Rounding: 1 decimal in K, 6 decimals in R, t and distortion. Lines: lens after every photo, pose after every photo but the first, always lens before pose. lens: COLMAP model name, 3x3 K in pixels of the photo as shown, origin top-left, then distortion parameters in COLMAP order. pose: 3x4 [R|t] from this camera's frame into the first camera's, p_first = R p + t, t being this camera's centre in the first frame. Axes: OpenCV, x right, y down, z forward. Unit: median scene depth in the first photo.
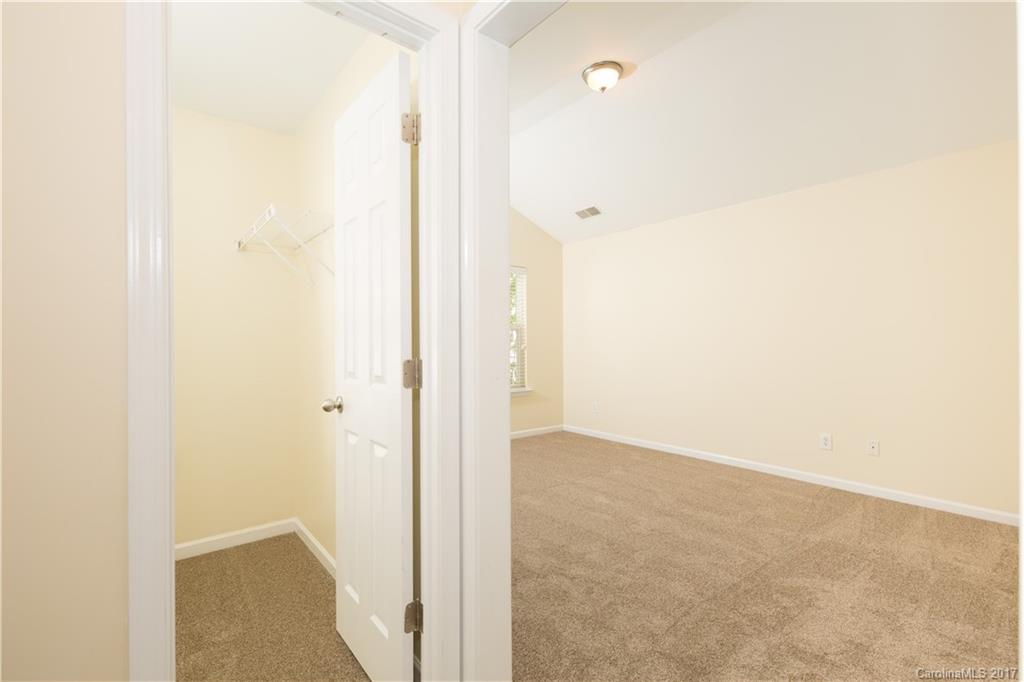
lens RADIAL K [[456.0, 0, 511.5], [0, 456.0, 339.5], [0, 0, 1]] dist [-0.002724, -0.000589]
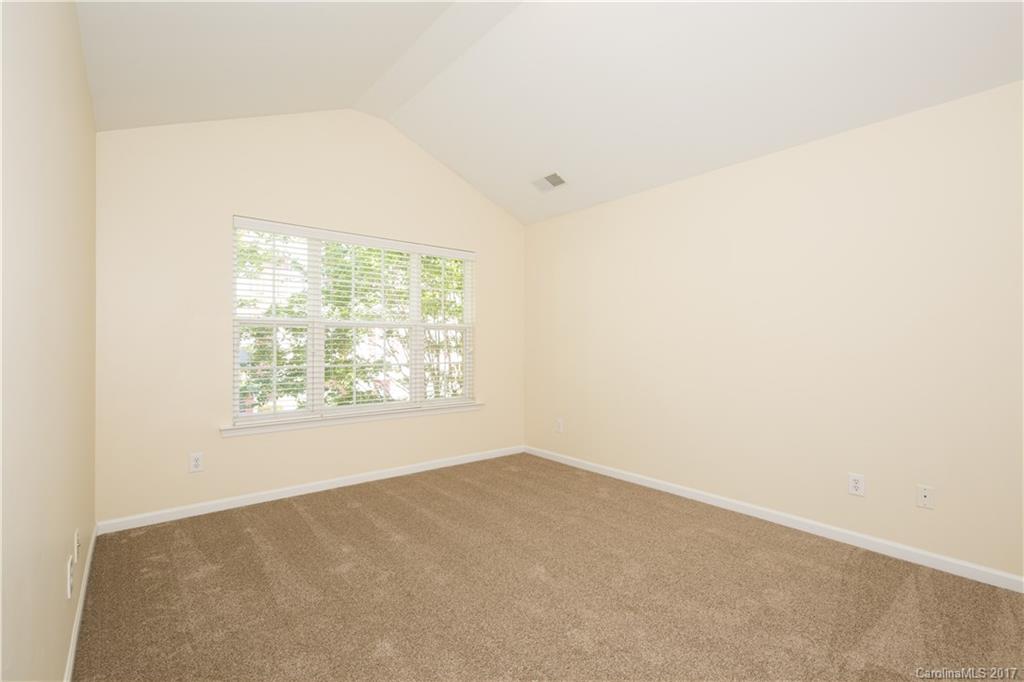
lens RADIAL K [[456.0, 0, 512.3], [0, 456.0, 342.3], [0, 0, 1]] dist [-0.002724, -0.000589]
pose [[0.999961, 0.004785, 0.007447, 0.141140], [-0.004820, 0.999978, 0.004660, -0.002855], [-0.007424, -0.004696, 0.999961, 0.291054]]
